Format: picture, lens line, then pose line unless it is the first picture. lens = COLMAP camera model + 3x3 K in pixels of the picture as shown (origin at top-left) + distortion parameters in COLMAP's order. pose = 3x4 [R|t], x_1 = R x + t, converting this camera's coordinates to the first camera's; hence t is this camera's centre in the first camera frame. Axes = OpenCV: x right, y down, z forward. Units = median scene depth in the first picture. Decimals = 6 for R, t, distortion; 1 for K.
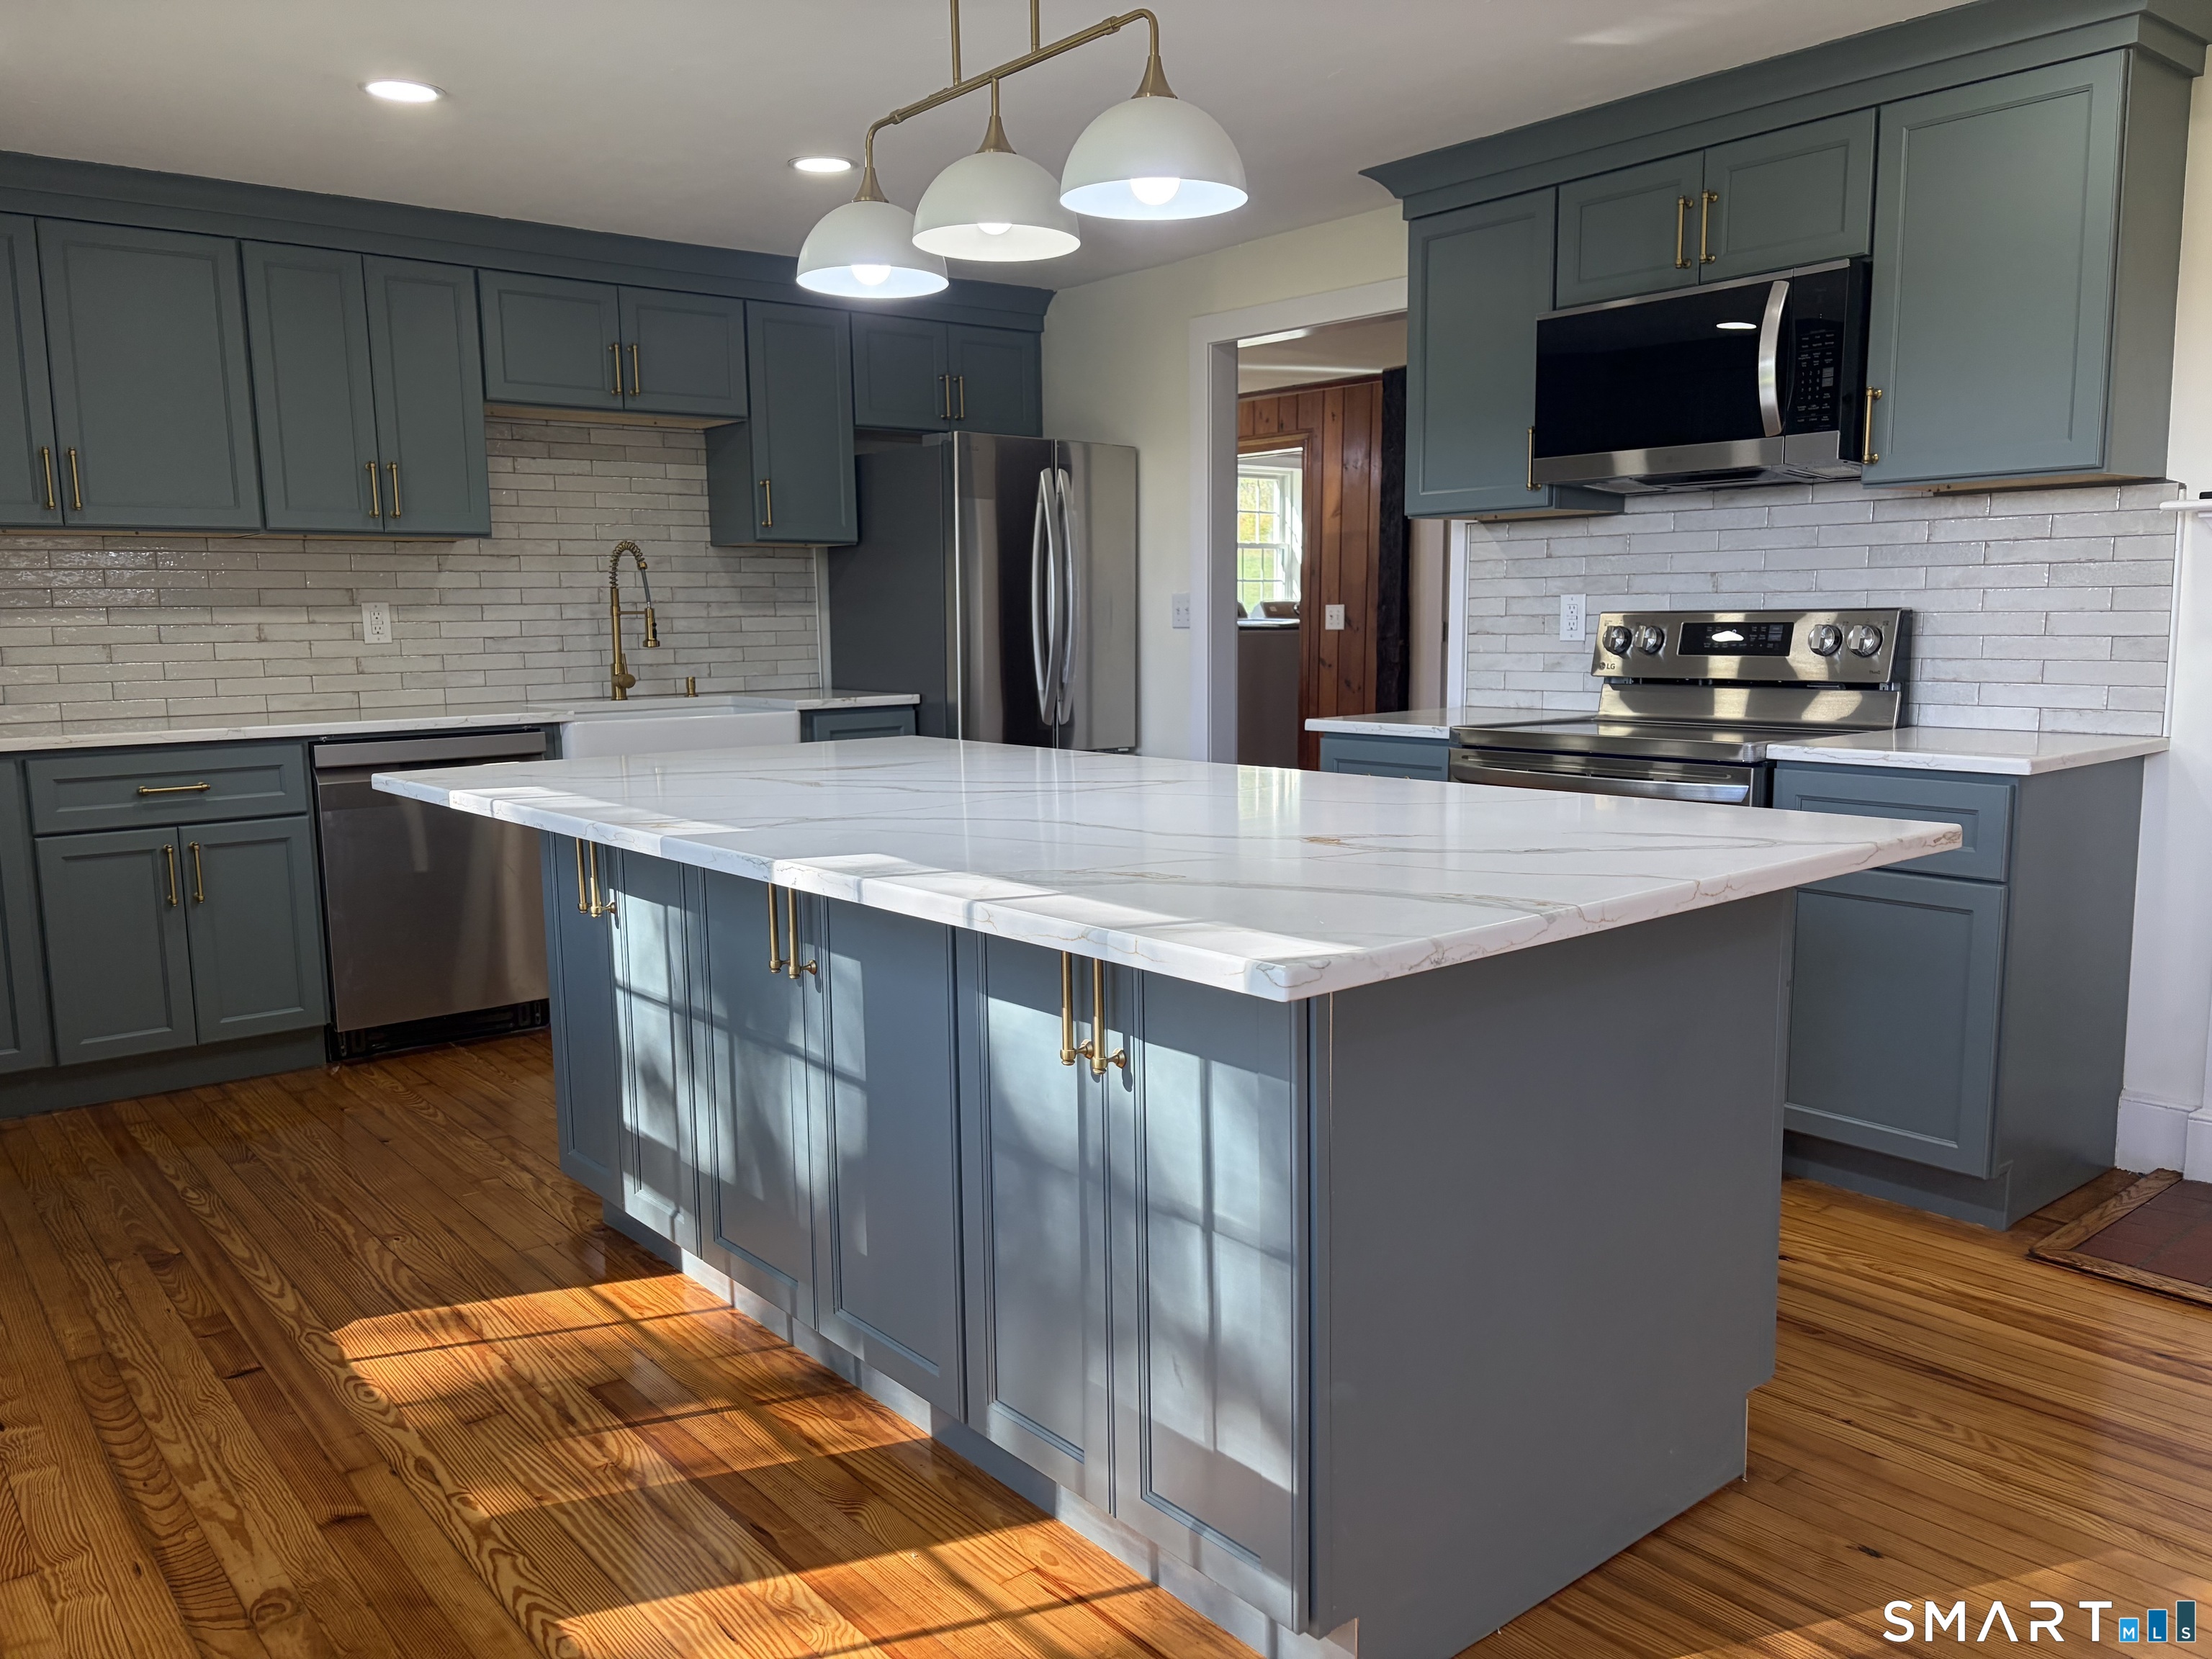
lens RADIAL K [[1650.3, 0, 1117.7], [0, 1650.3, 834.6], [0, 0, 1]] dist [0.019465, -0.044911]
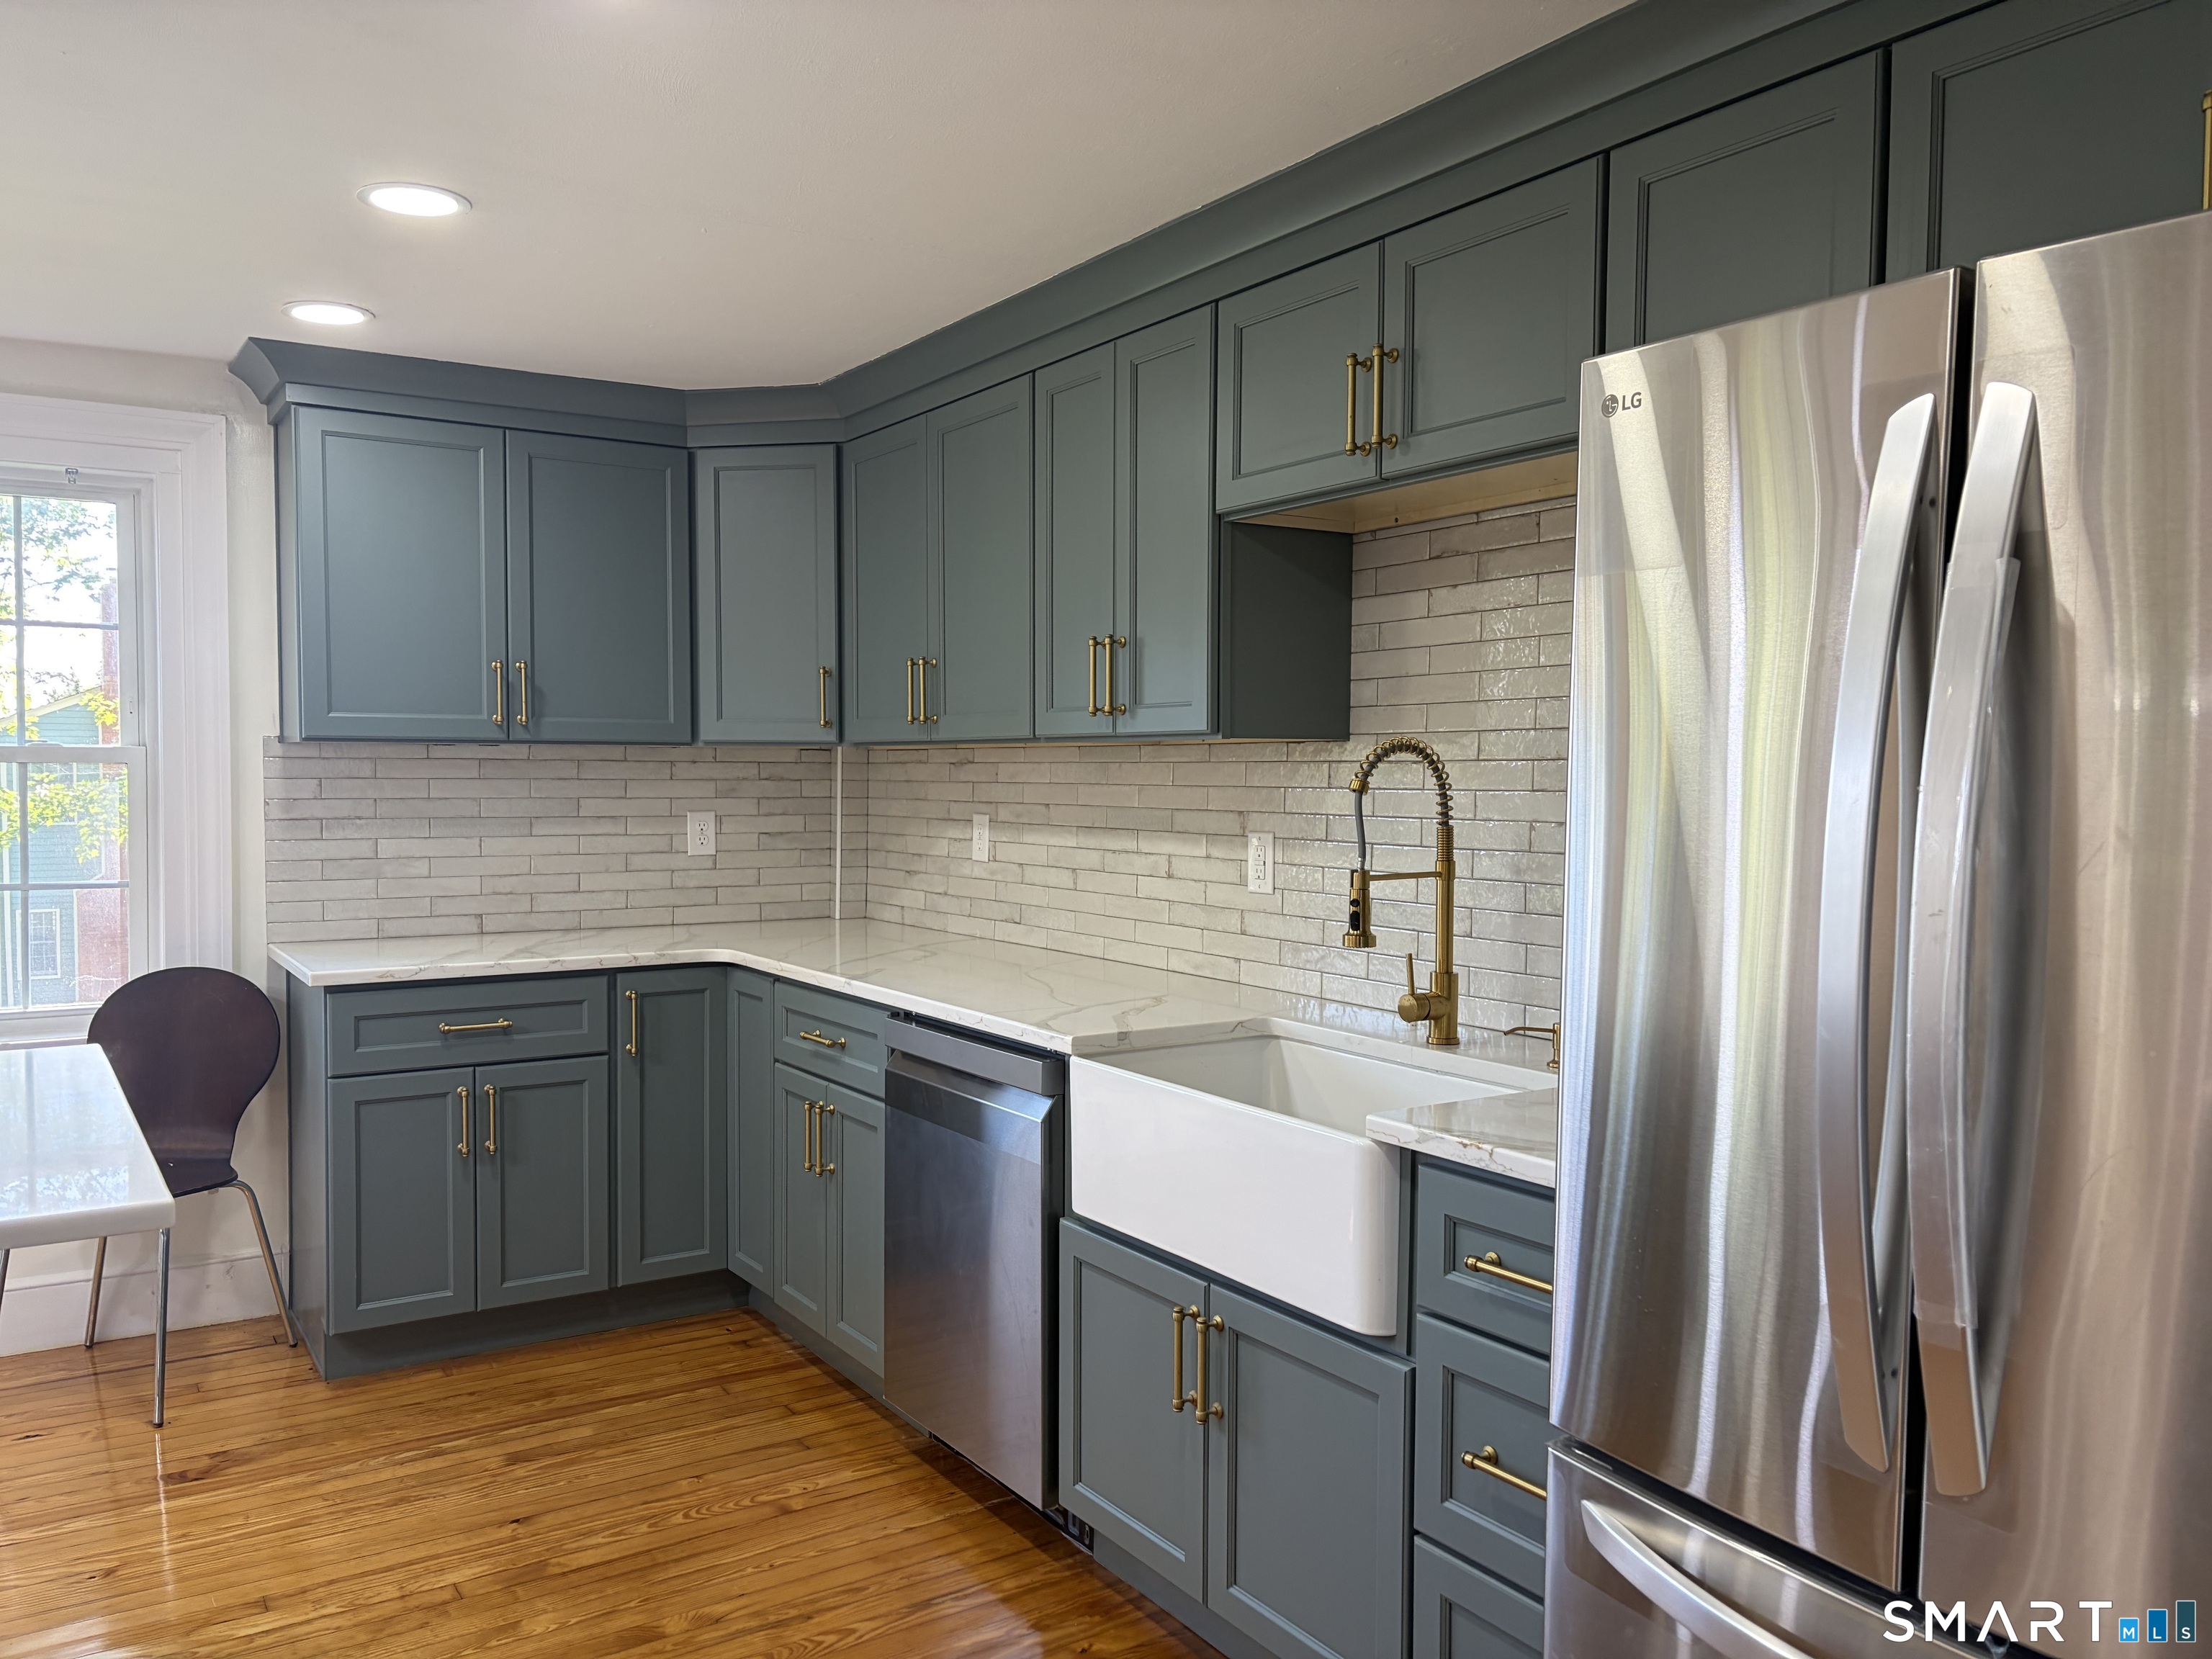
lens RADIAL K [[1650.3, 0, 1117.7], [0, 1650.3, 843.9], [0, 0, 1]] dist [0.019465, -0.044911]
pose [[-0.090904, 0.048079, -0.994698, 0.239057], [-0.144274, 0.987660, 0.060924, -0.178331], [0.985353, 0.149048, -0.082846, 1.057842]]
